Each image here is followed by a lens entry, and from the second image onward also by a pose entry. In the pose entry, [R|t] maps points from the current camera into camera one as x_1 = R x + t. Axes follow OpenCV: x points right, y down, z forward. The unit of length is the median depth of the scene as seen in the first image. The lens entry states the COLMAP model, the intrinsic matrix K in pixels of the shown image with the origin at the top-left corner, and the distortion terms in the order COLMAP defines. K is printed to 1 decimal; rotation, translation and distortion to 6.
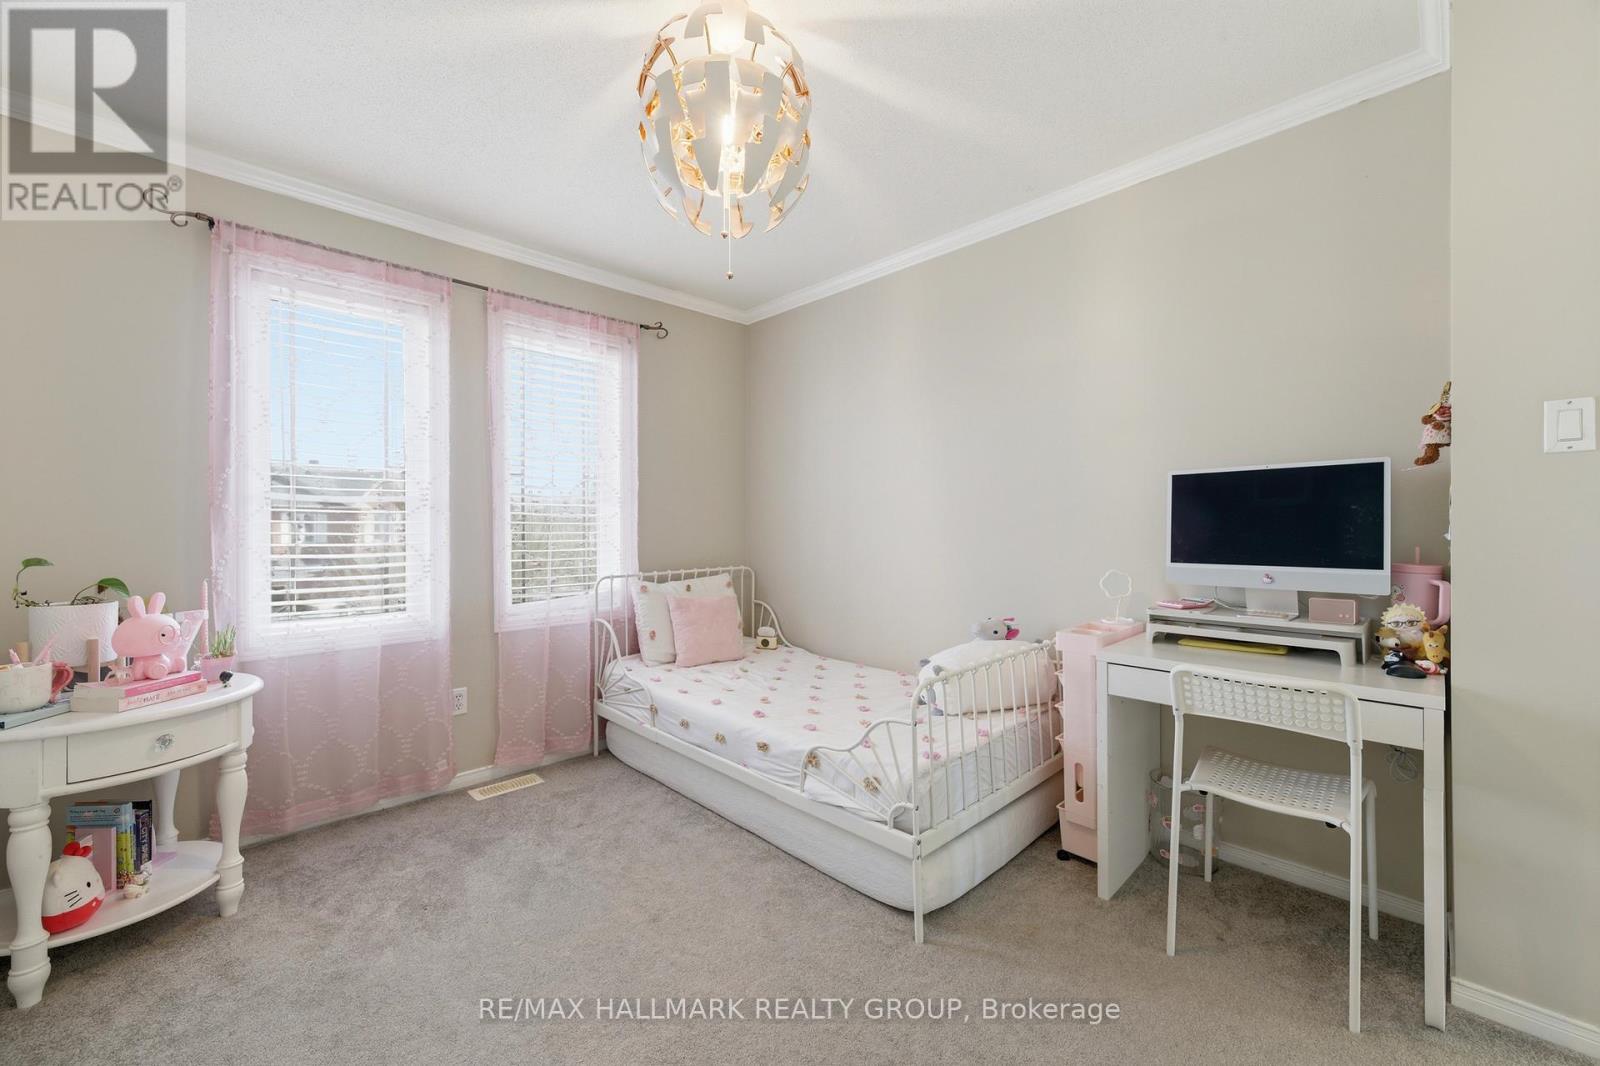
lens RADIAL K [[623.3, 0, 804.8], [0, 623.3, 533.9], [0, 0, 1]] dist [0.006699, 0.000153]
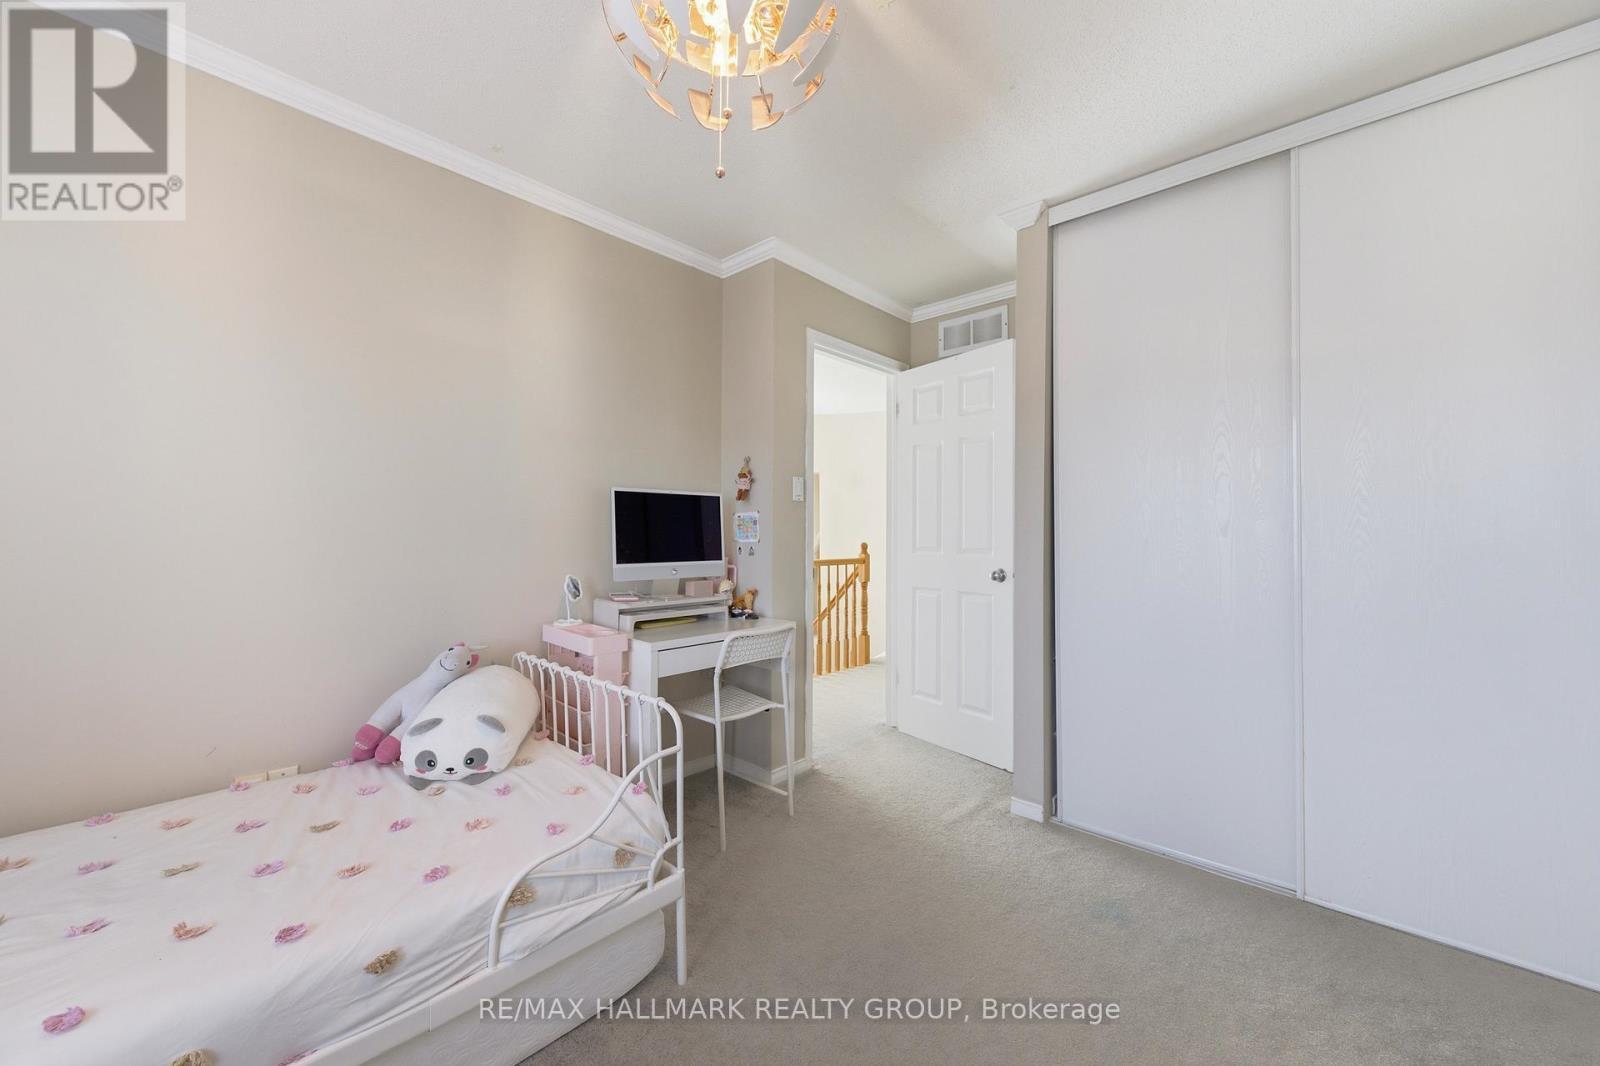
lens RADIAL K [[623.3, 0, 805.1], [0, 623.3, 533.5], [0, 0, 1]] dist [0.006699, 0.000153]
pose [[-0.052364, 0.003084, 0.998623, -0.691540], [0.004309, 0.999987, -0.002862, -0.008921], [-0.998619, 0.004153, -0.052376, 0.787645]]
